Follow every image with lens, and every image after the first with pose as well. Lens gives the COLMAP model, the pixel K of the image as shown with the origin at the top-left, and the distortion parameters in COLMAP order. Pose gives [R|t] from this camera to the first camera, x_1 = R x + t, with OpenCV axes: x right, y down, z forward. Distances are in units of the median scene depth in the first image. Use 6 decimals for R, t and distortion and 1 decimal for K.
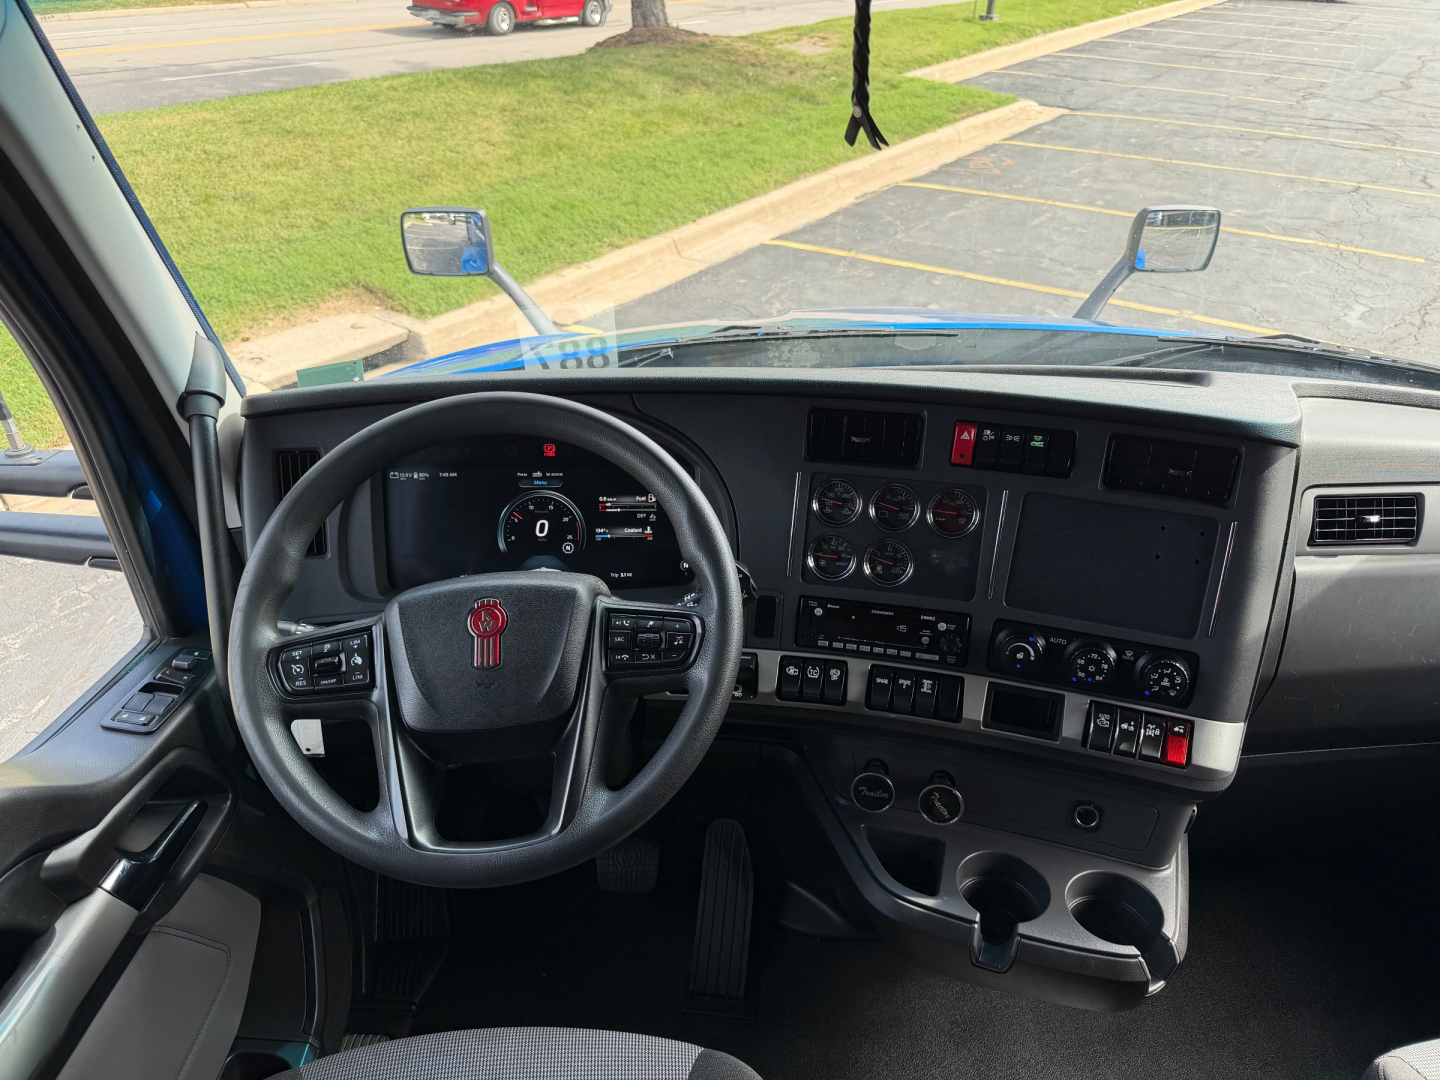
lens RADIAL K [[1009.1, 0, 700.6], [0, 1009.1, 531.9], [0, 0, 1]] dist [0.033568, -0.046622]
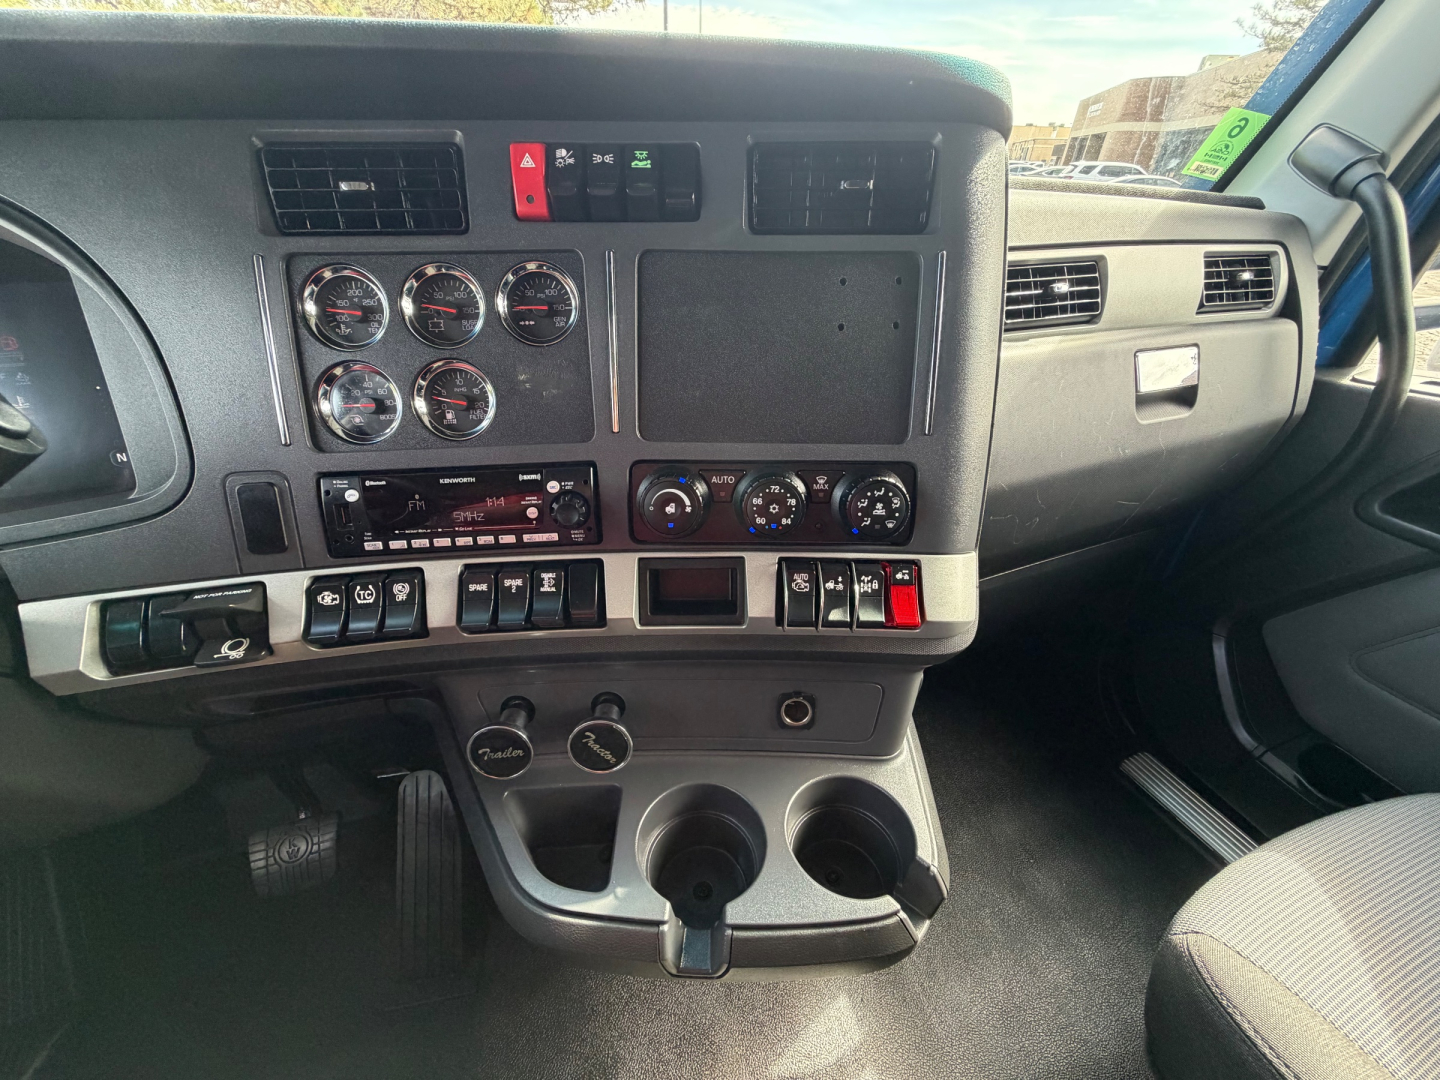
lens RADIAL K [[573.9, 0, 710.3], [0, 573.9, 544.7], [0, 0, 1]] dist [0.002930, -0.000311]
pose [[0.953193, -0.164476, 0.253714, 0.239163], [0.150653, 0.985879, 0.073120, 0.119784], [-0.262158, -0.031475, 0.964512, 0.627879]]
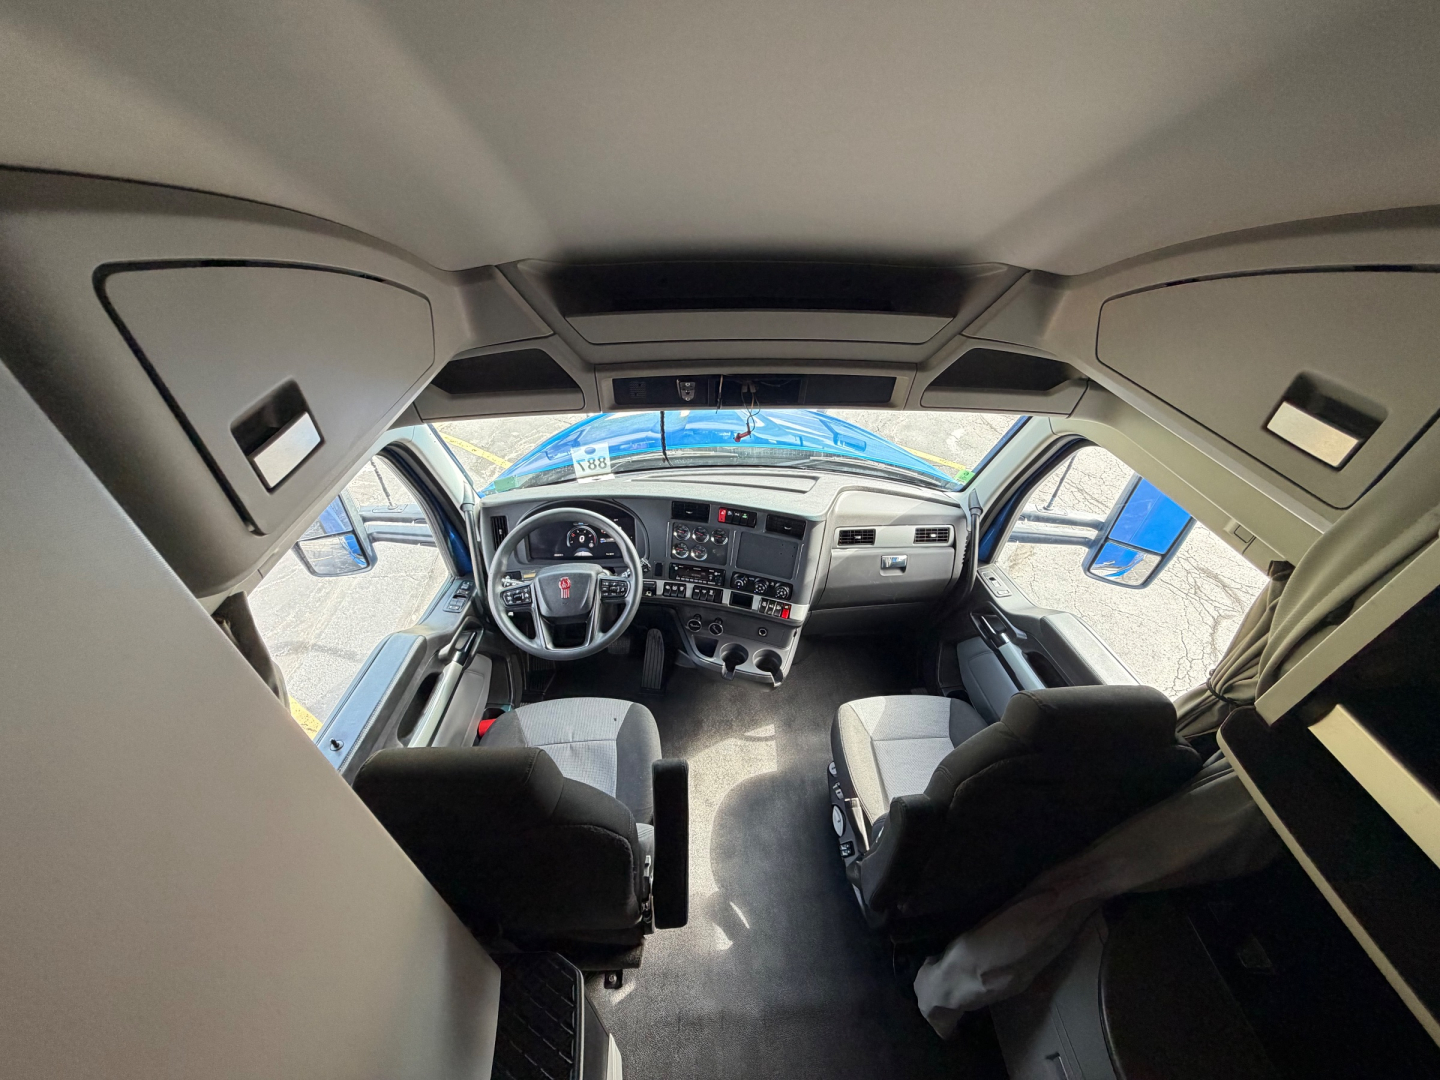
lens RADIAL K [[573.9, 0, 707.2], [0, 573.9, 542.6], [0, 0, 1]] dist [0.002930, -0.000311]
pose [[0.999230, -0.001888, 0.039197, 0.147443], [-0.004904, 0.985004, 0.172461, -0.300468], [-0.038934, -0.172520, 0.984236, -0.691837]]
